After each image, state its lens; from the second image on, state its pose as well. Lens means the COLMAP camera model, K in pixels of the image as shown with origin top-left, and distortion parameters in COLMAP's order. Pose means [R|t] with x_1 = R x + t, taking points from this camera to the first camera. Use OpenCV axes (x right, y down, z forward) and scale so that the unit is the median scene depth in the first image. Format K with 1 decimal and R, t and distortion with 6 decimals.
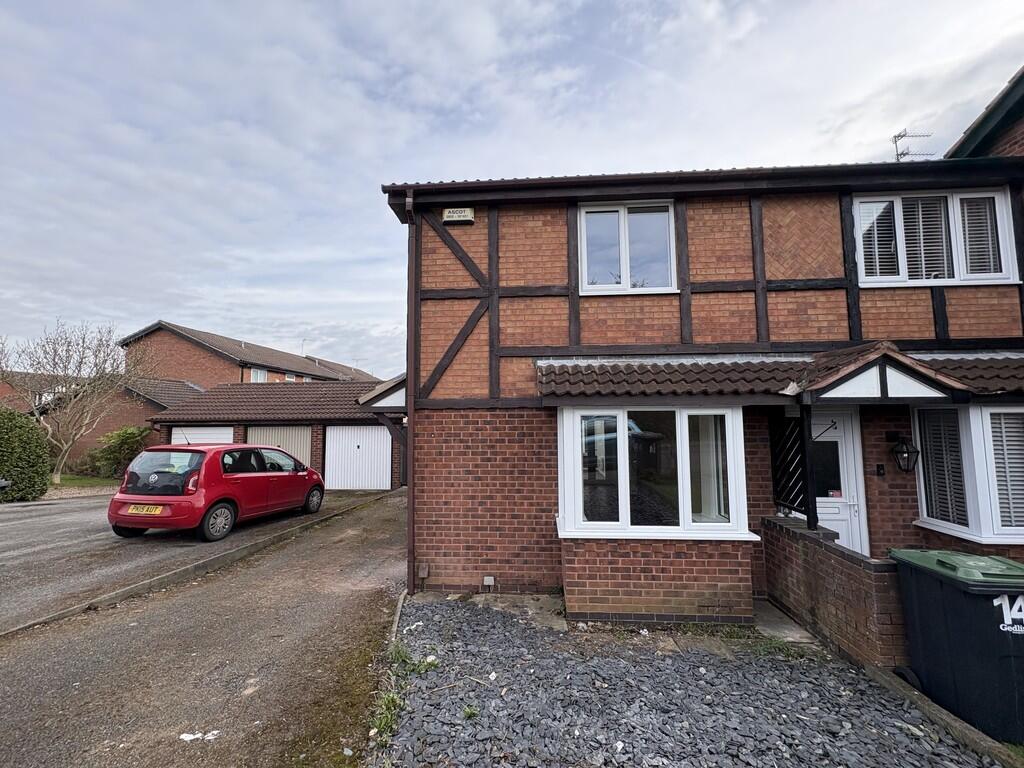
lens RADIAL K [[408.0, 0, 512.0], [0, 408.0, 384.0], [0, 0, 1]] dist [0.000675, 0.000123]
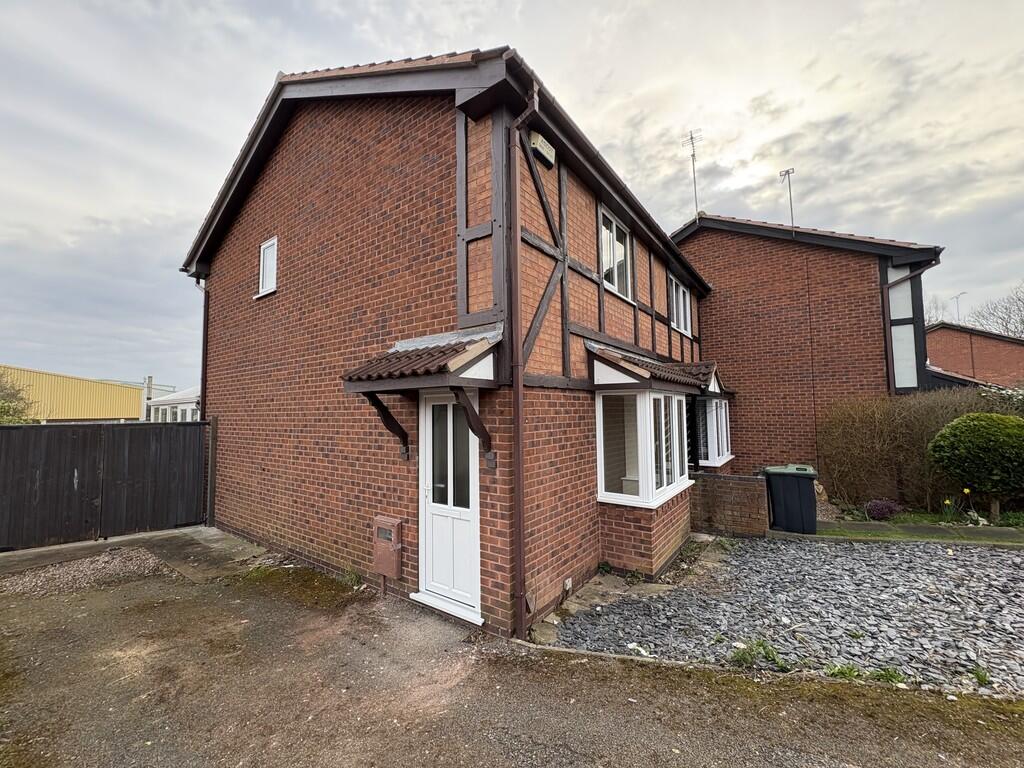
lens RADIAL K [[408.0, 0, 512.0], [0, 408.0, 384.0], [0, 0, 1]] dist [0.000675, 0.000123]
pose [[0.531102, 0.056608, 0.845415, -0.854293], [-0.061175, 0.997724, -0.028376, 0.081191], [-0.845097, -0.036648, 0.533356, 0.623941]]
